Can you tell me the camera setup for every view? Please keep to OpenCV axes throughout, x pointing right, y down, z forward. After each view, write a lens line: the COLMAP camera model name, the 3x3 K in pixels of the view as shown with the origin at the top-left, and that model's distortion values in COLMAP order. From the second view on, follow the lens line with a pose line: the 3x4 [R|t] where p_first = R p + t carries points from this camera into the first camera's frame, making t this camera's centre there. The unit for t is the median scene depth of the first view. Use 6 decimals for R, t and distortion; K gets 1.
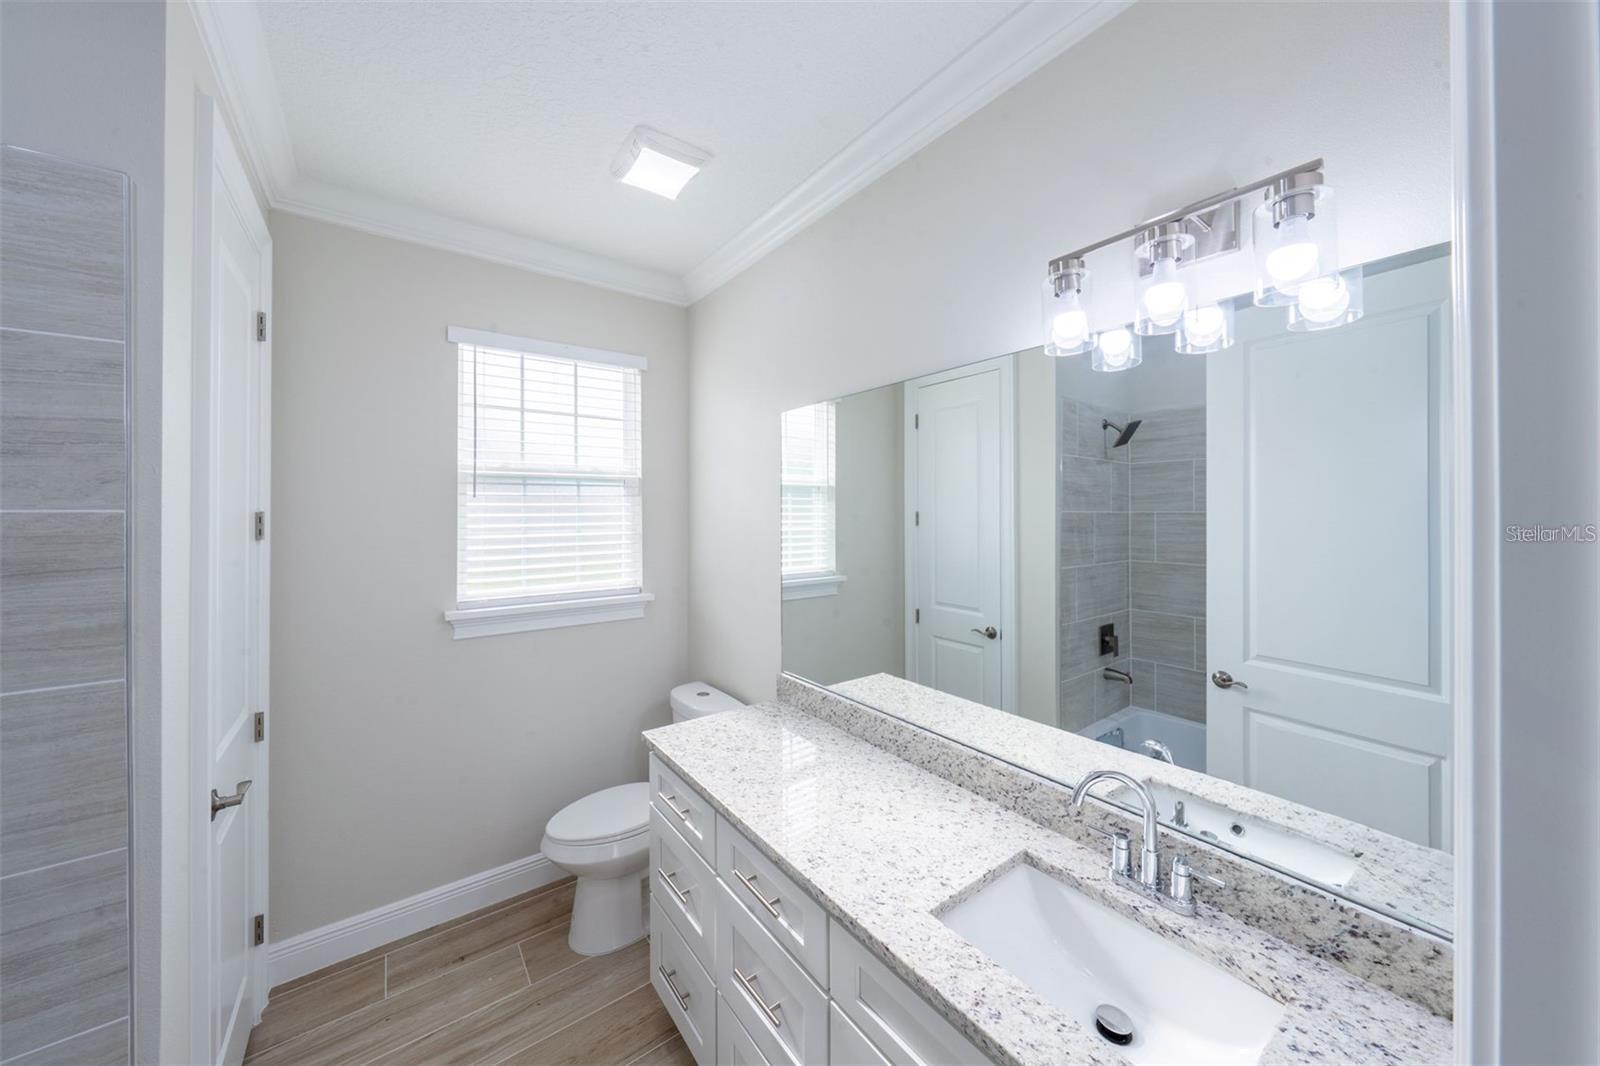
lens RADIAL K [[547.5, 0, 781.1], [0, 547.5, 505.0], [0, 0, 1]] dist [-0.002479, 0.000336]
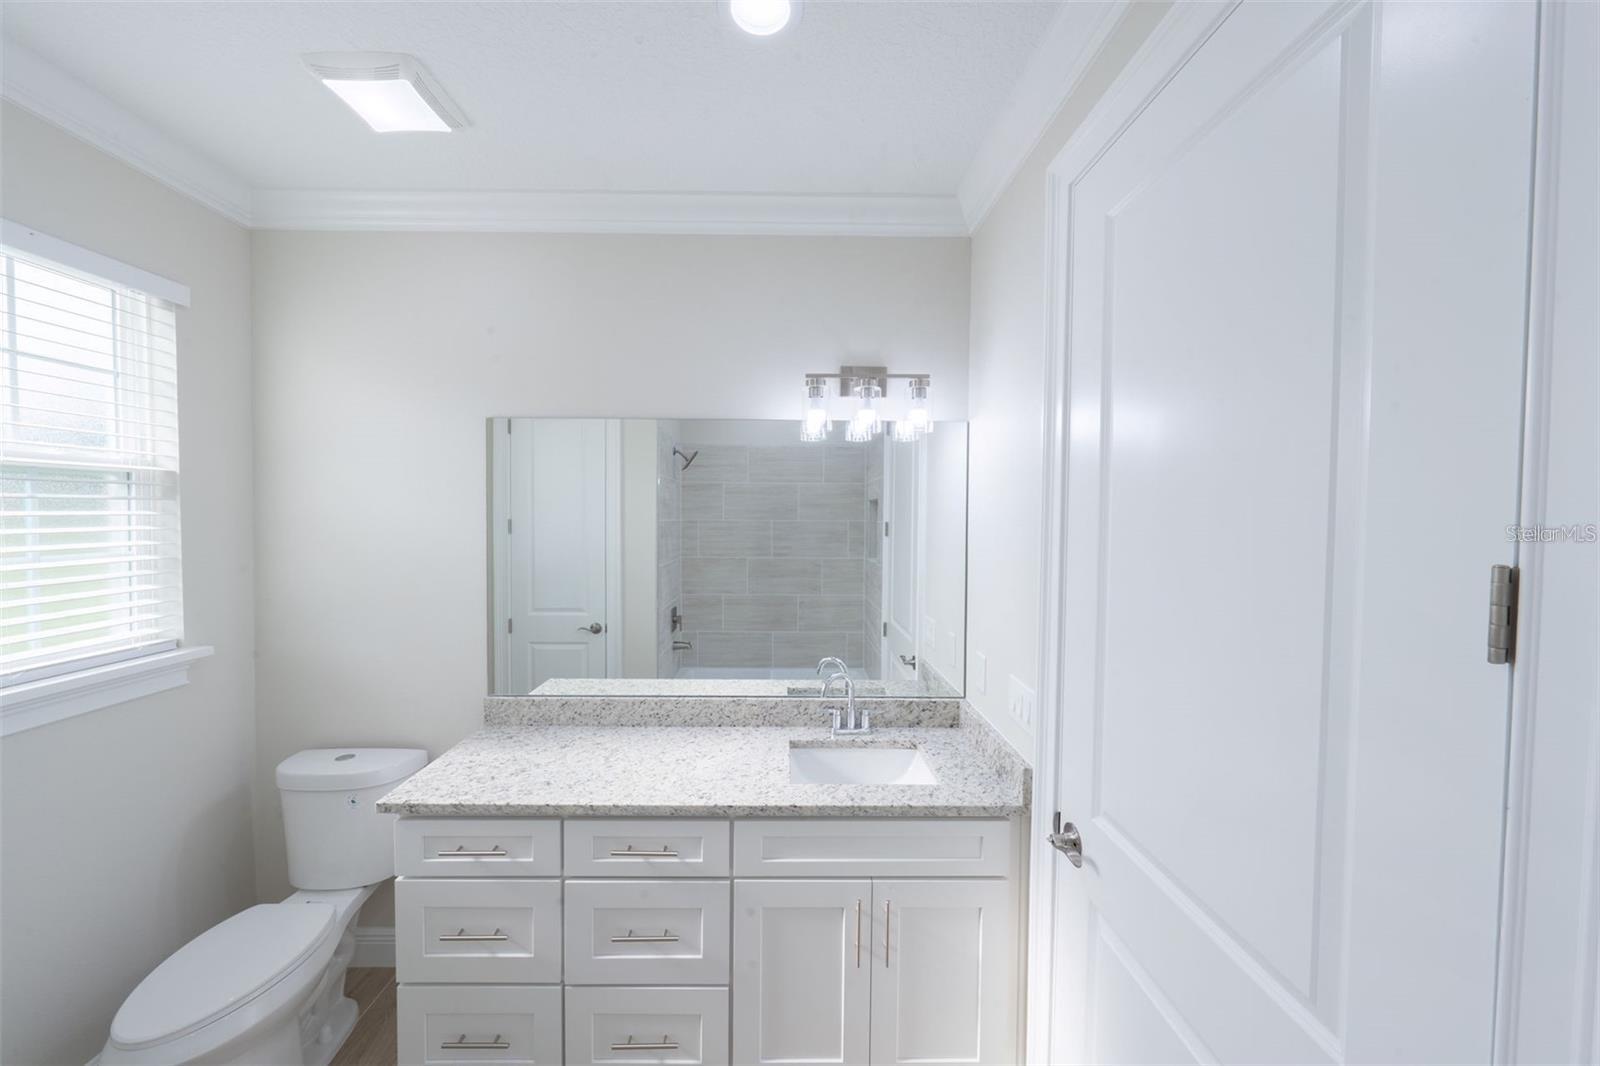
lens RADIAL K [[547.5, 0, 795.2], [0, 547.5, 523.1], [0, 0, 1]] dist [-0.002479, 0.000336]
pose [[0.588926, -0.005869, 0.808166, -0.555108], [-0.019904, 0.999565, 0.021764, -0.027159], [-0.807942, -0.028903, 0.588553, 0.040634]]
